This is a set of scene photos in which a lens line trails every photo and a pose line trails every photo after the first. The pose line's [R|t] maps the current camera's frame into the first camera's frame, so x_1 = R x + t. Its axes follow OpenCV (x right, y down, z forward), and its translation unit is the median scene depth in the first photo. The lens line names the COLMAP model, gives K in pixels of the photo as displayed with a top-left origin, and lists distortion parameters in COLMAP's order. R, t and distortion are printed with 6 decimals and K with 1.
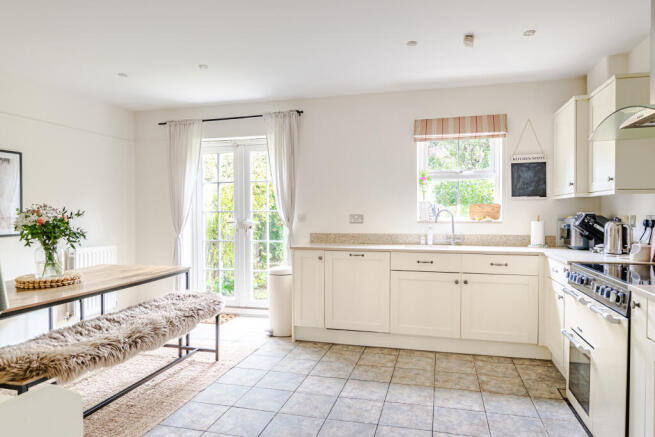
lens RADIAL K [[421.2, 0, 331.9], [0, 421.2, 218.7], [0, 0, 1]] dist [-0.007378, -0.002038]
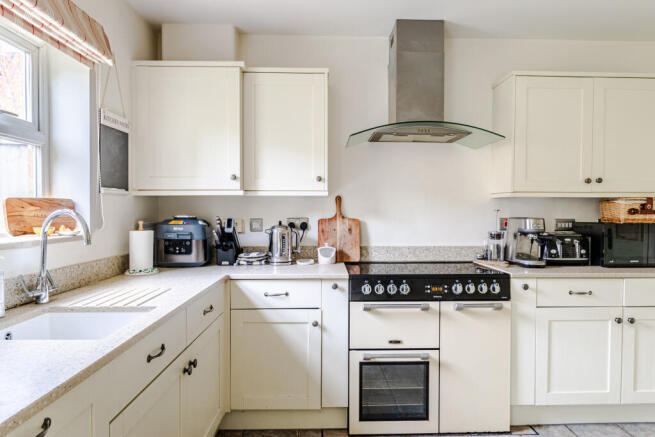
lens RADIAL K [[421.2, 0, 331.9], [0, 421.2, 218.7], [0, 0, 1]] dist [-0.007378, -0.002038]
pose [[-0.273655, -0.017618, 0.961666, -0.239306], [0.015344, 0.999625, 0.022680, -0.027249], [-0.961705, 0.020962, -0.273282, 1.221777]]
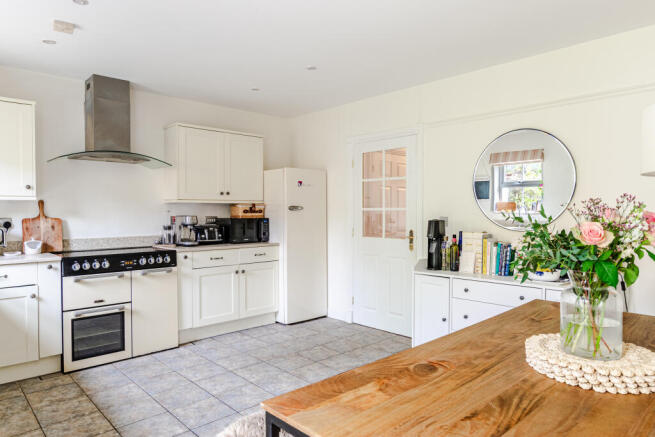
lens RADIAL K [[421.2, 0, 331.9], [0, 421.2, 218.7], [0, 0, 1]] dist [-0.007378, -0.002038]
pose [[-0.846286, -0.004147, 0.532712, -0.668660], [0.013894, 0.999458, 0.029853, -0.028202], [-0.532547, 0.032666, -0.845770, 1.523521]]
